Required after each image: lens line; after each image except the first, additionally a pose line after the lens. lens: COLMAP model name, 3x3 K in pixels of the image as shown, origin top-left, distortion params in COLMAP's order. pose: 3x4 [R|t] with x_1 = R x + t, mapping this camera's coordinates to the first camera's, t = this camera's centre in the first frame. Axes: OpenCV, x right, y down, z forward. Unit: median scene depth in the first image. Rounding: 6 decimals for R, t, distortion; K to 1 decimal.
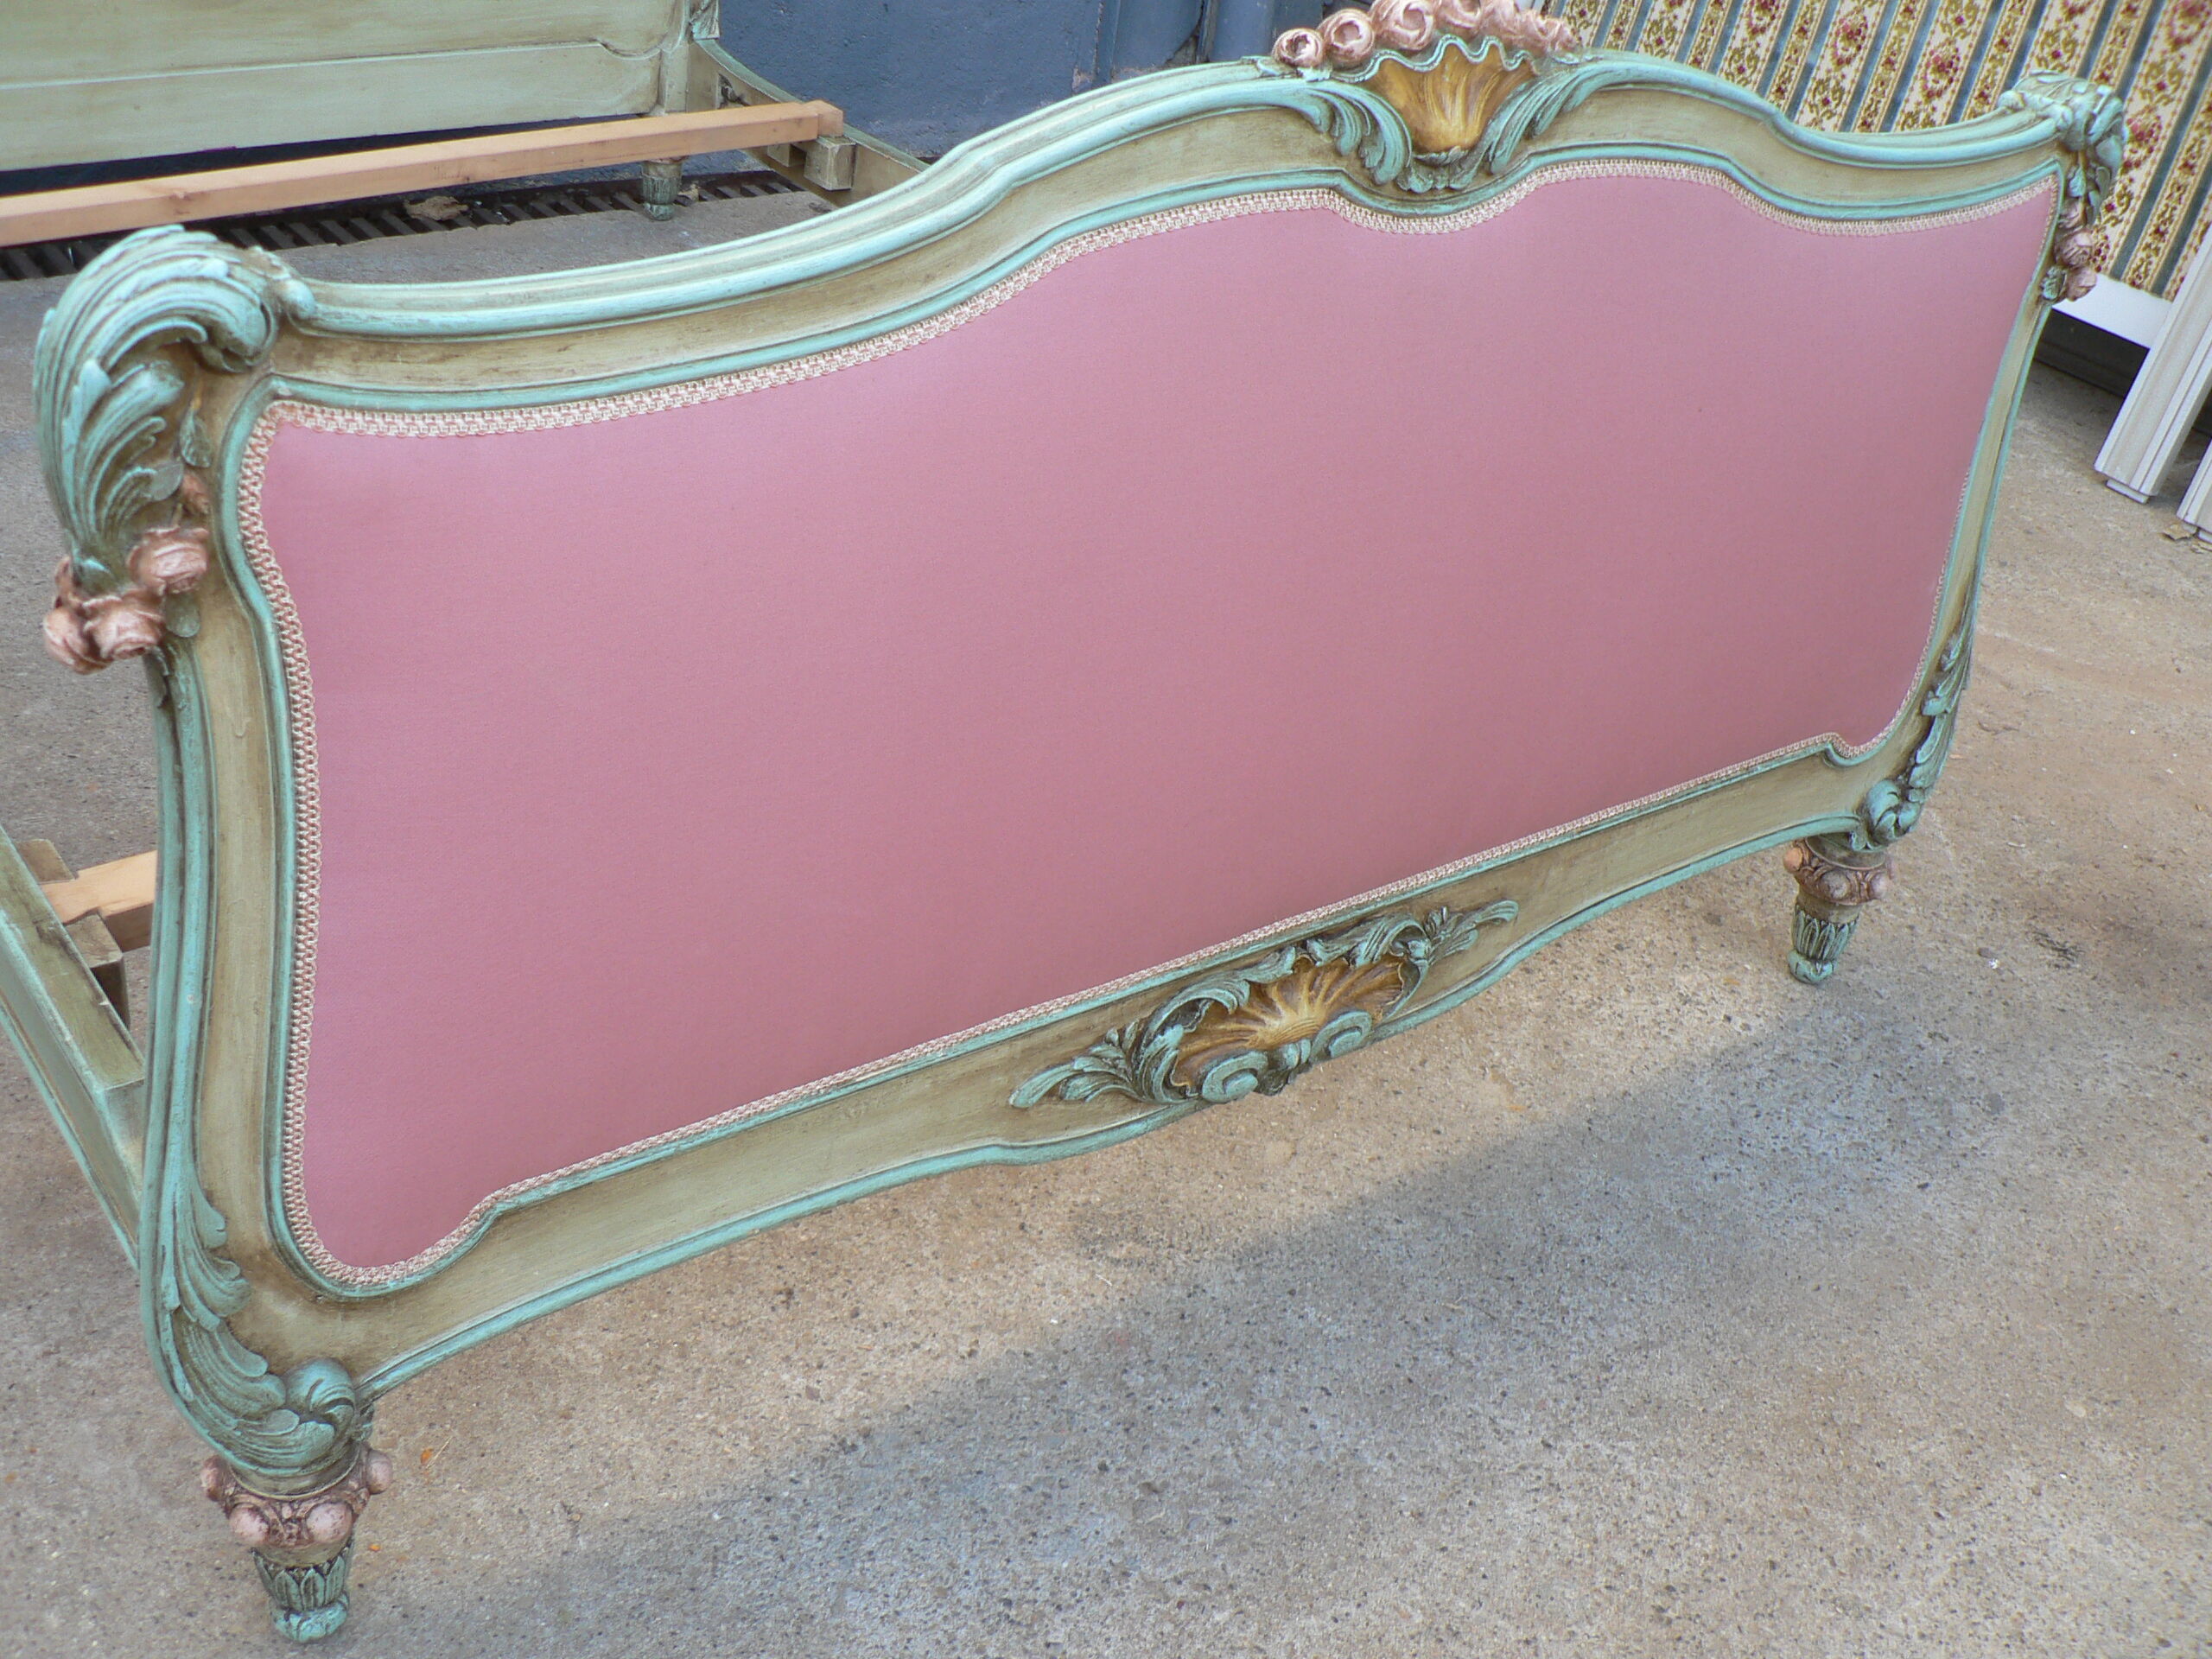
lens RADIAL K [[2400.6, 0, 1085.3], [0, 2400.6, 838.8], [0, 0, 1]] dist [-0.197695, 0.218118]
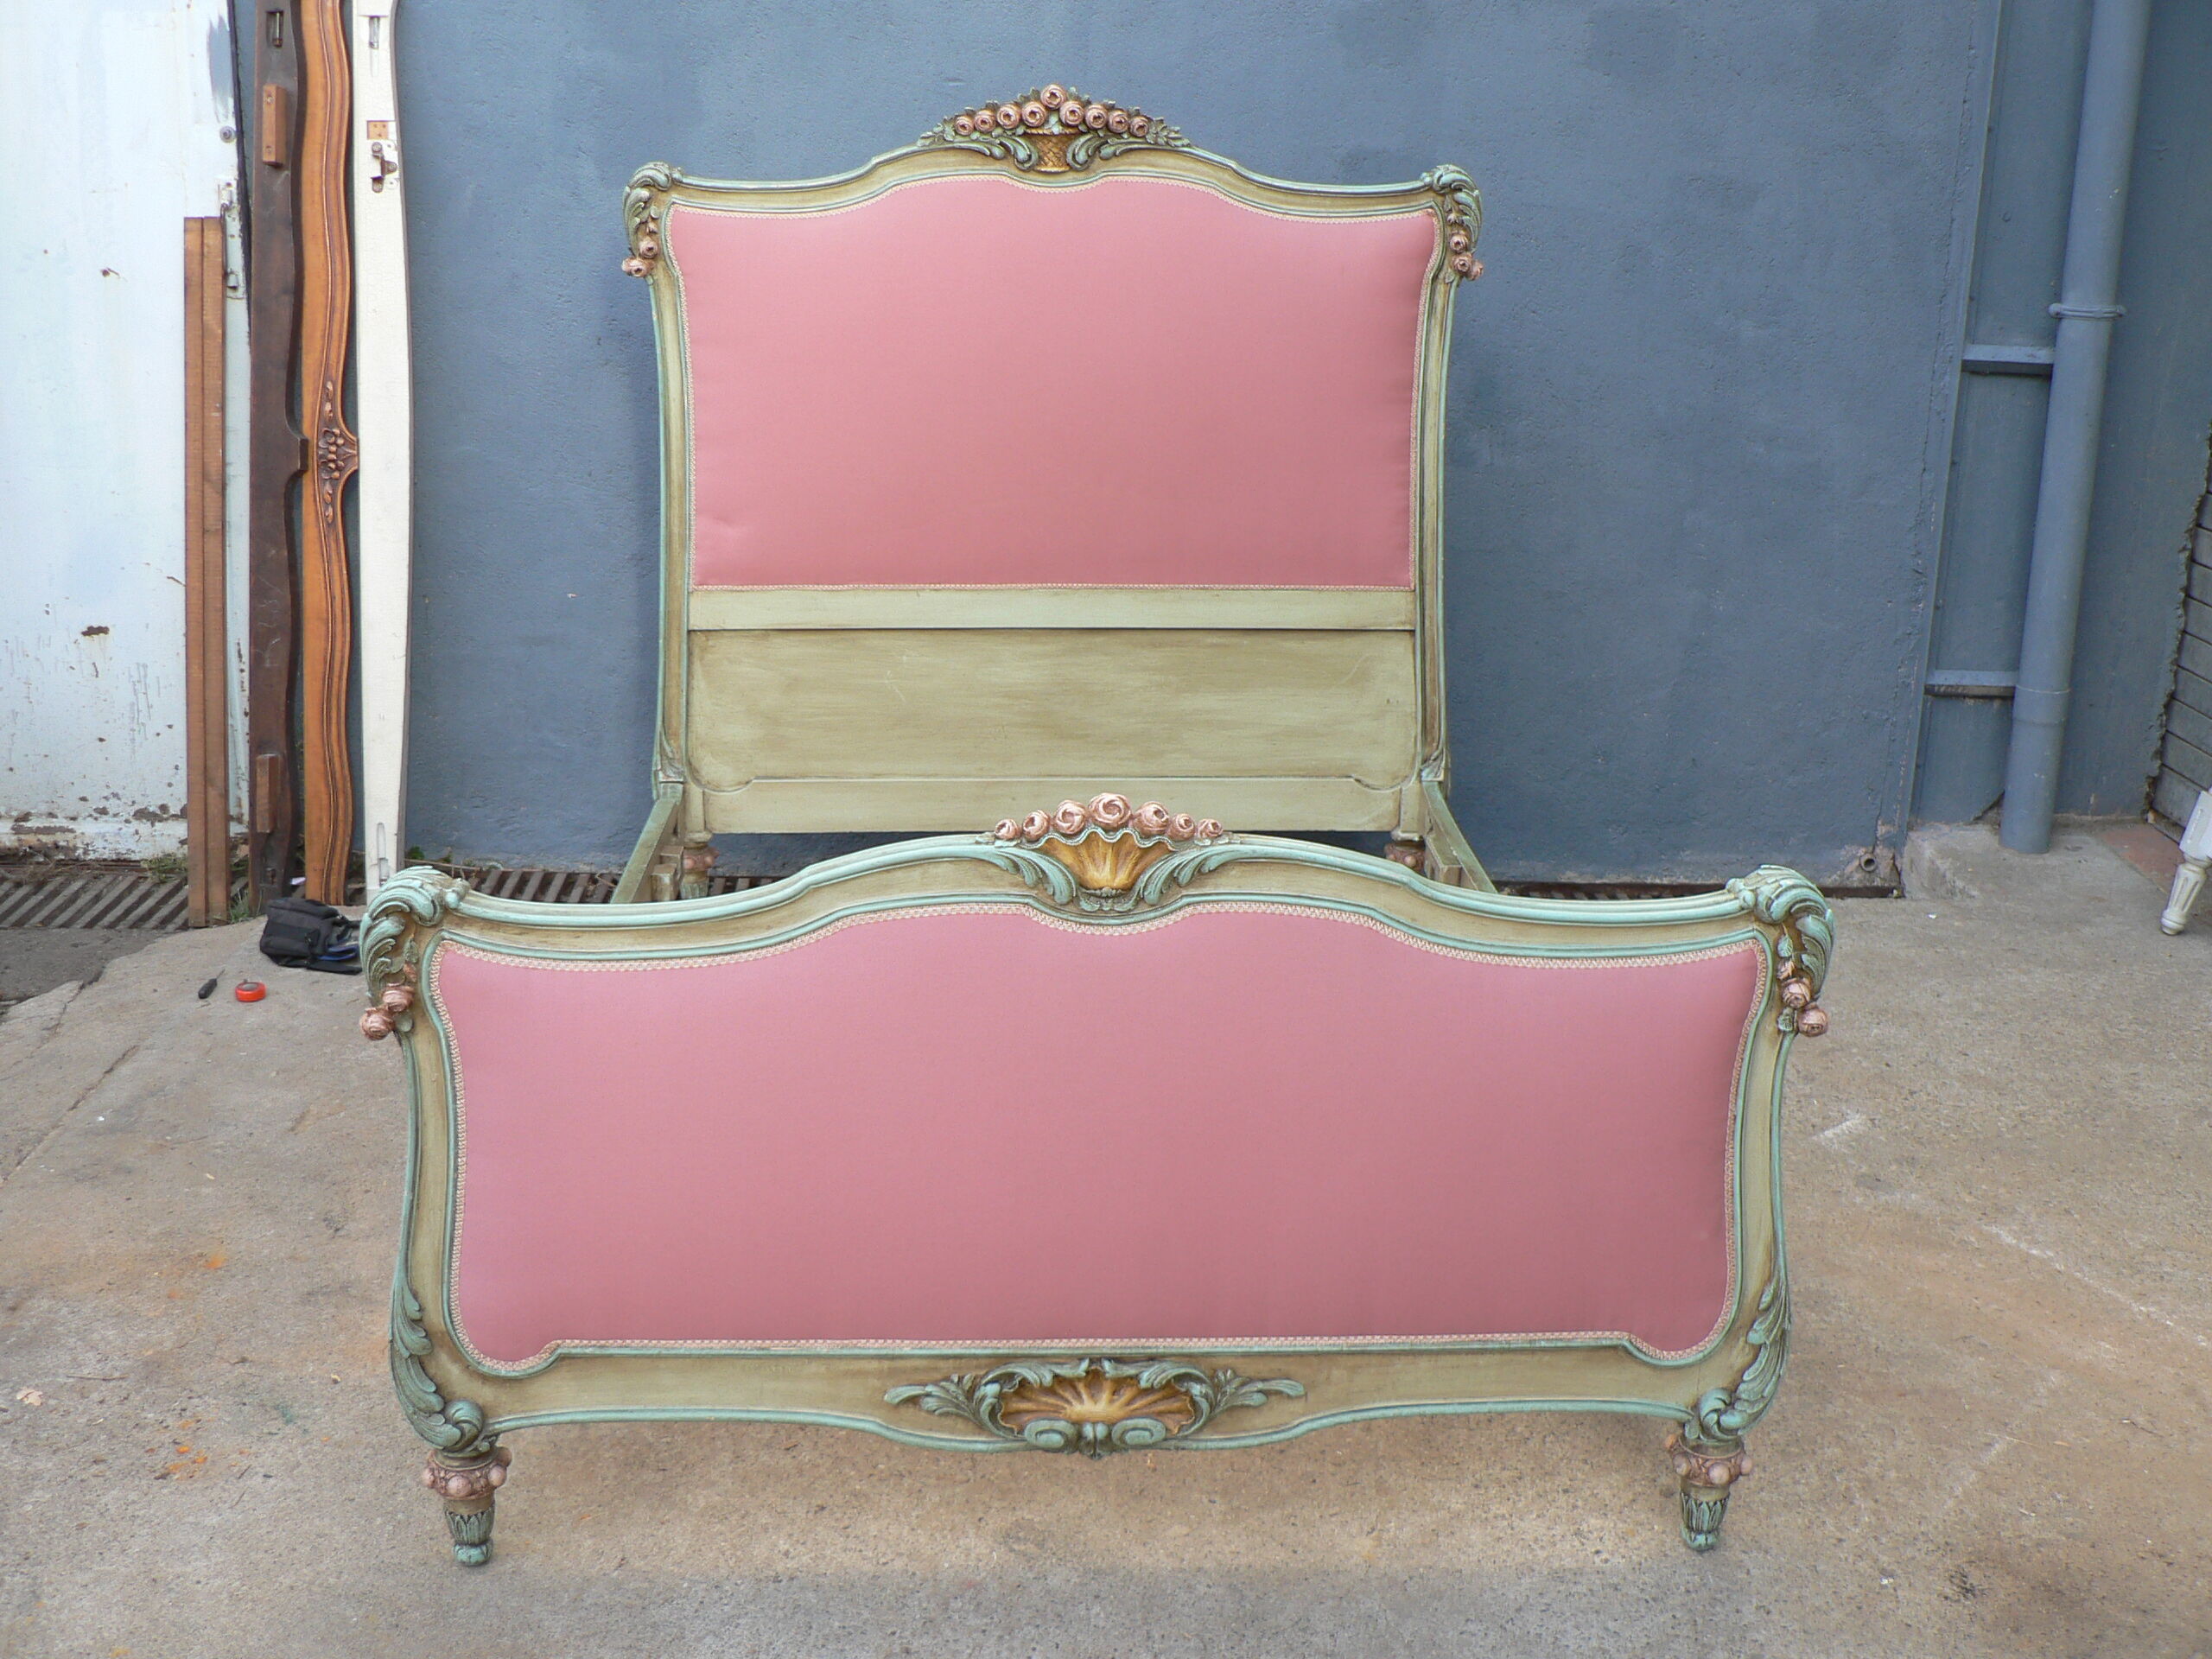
lens RADIAL K [[2396.9, 0, 1091.7], [0, 2396.9, 843.5], [0, 0, 1]] dist [-0.201984, 0.230952]
pose [[0.814323, 0.069784, -0.576202, 1.177759], [-0.227642, 0.951604, -0.206469, 0.052299], [0.533907, 0.299300, 0.790798, -0.450699]]
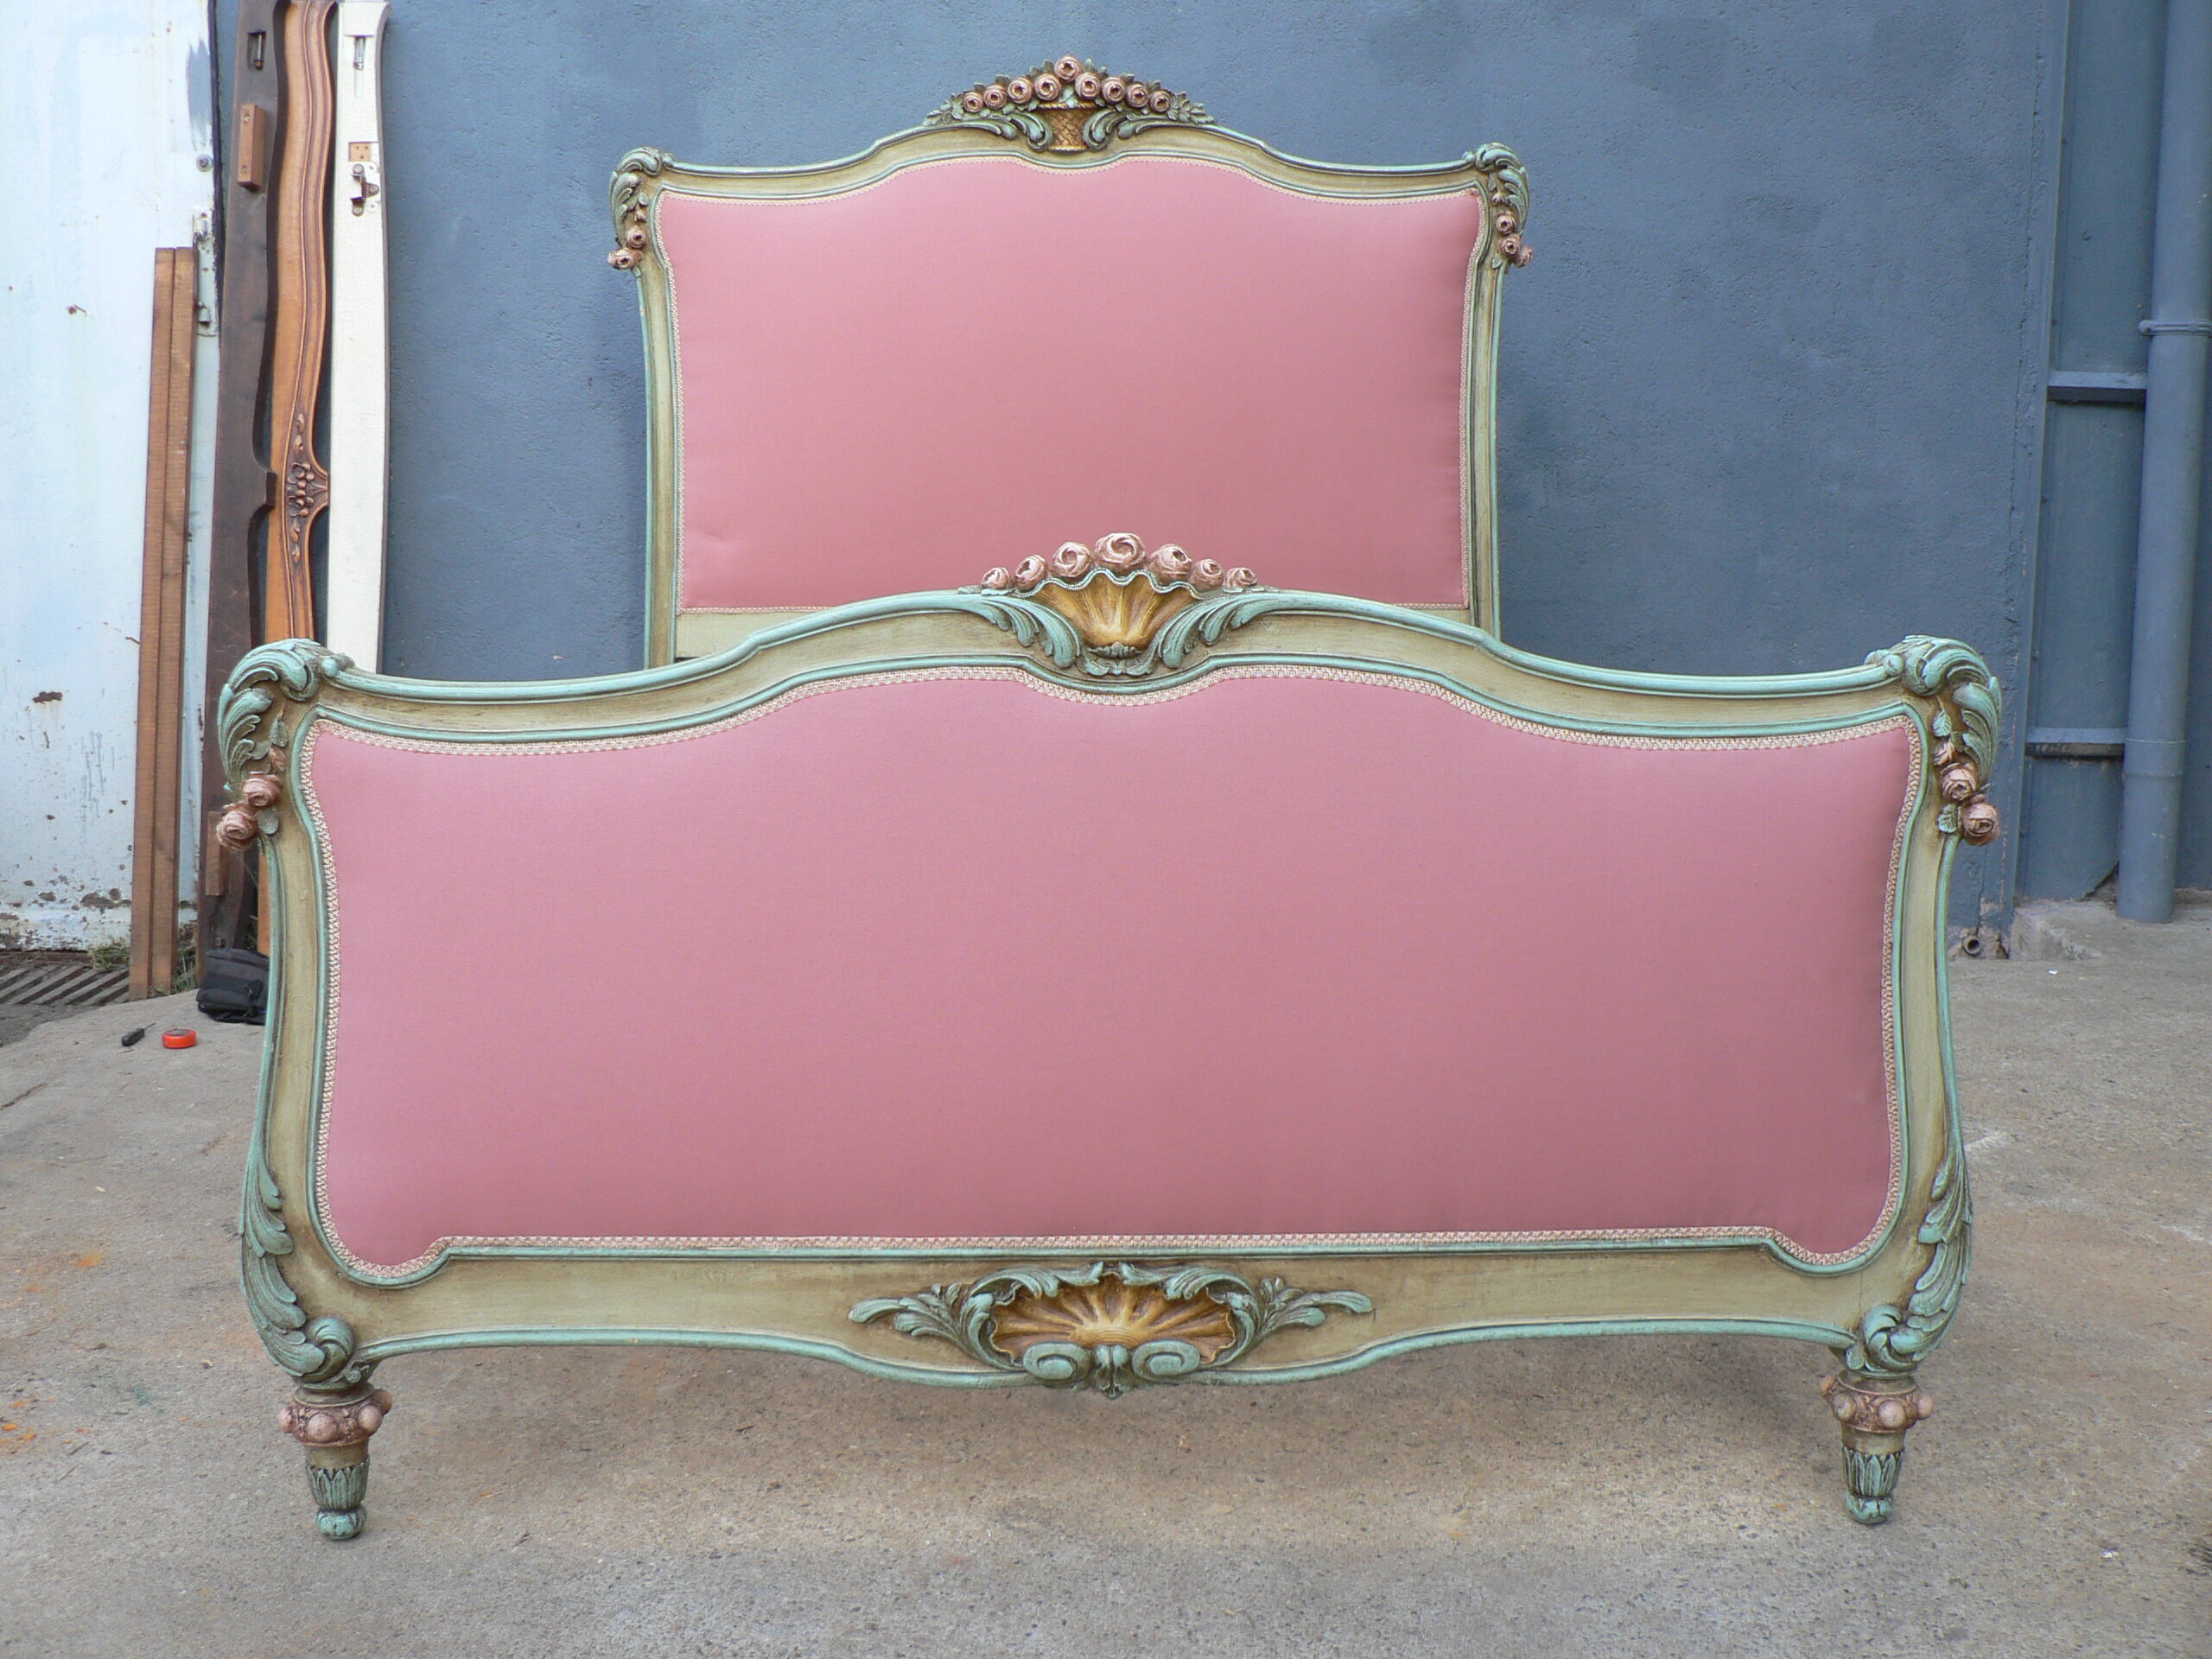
lens RADIAL K [[2400.6, 0, 1085.3], [0, 2400.6, 838.8], [0, 0, 1]] dist [-0.197695, 0.218118]
pose [[0.802370, -0.018182, -0.596551, 1.020126], [-0.225467, 0.916234, -0.331181, 0.316111], [0.552601, 0.400232, 0.731059, -0.060165]]
